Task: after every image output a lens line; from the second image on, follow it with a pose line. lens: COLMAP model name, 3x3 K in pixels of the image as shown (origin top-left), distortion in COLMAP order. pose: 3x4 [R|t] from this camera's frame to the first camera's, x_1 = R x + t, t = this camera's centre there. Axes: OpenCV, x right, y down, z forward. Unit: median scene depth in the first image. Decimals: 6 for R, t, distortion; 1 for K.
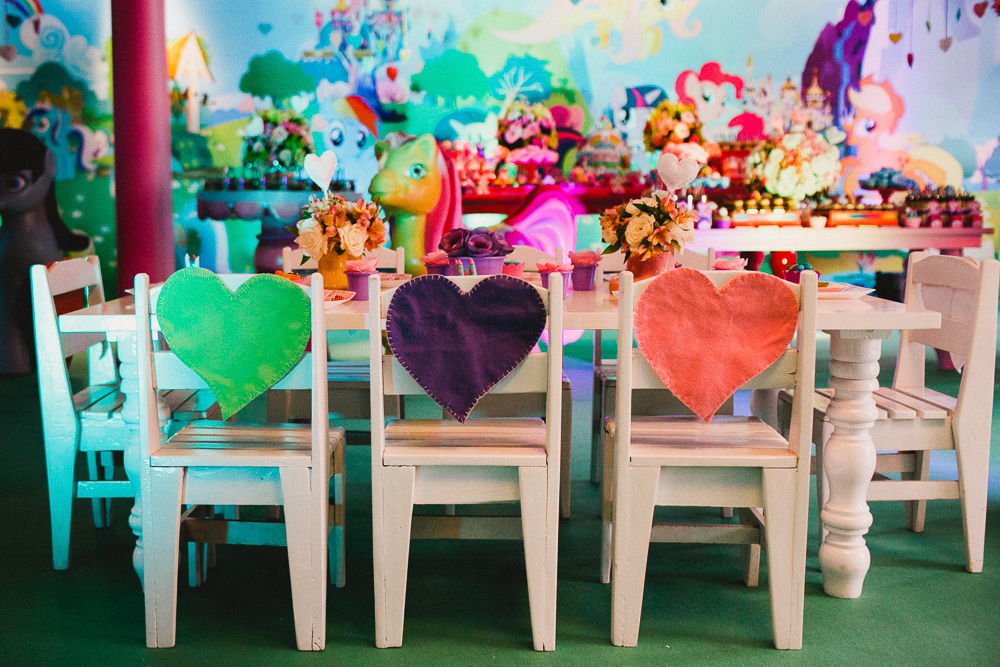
lens RADIAL K [[1026.6, 0, 500.0], [0, 1026.6, 333.5], [0, 0, 1]] dist [0.006481, -0.005007]
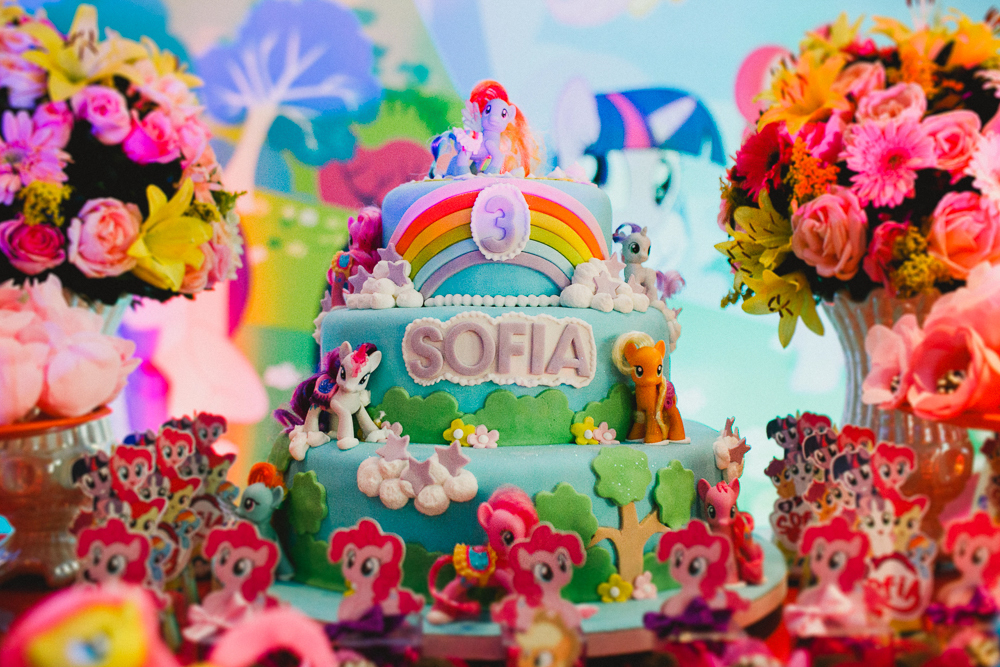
lens RADIAL K [[1026.6, 0, 500.0], [0, 1026.6, 333.5], [0, 0, 1]] dist [0.006481, -0.005007]
pose [[0.998918, 0.001715, 0.046475, 0.074527], [0.002922, 0.995031, -0.099525, -0.124313], [-0.046414, 0.099553, 0.993949, 0.666655]]
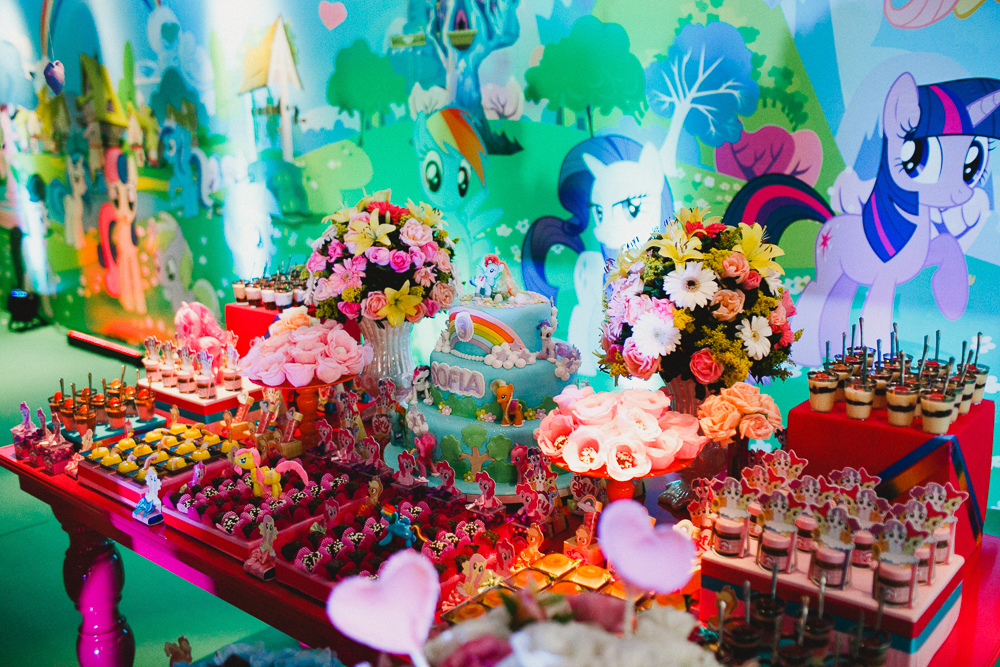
lens RADIAL K [[1026.6, 0, 500.0], [0, 1026.6, 333.5], [0, 0, 1]] dist [0.006481, -0.005007]
pose [[0.739723, 0.142593, -0.657630, 0.286930], [-0.058547, 0.987223, 0.148202, -0.192766], [0.670359, -0.071126, 0.738620, 0.571068]]
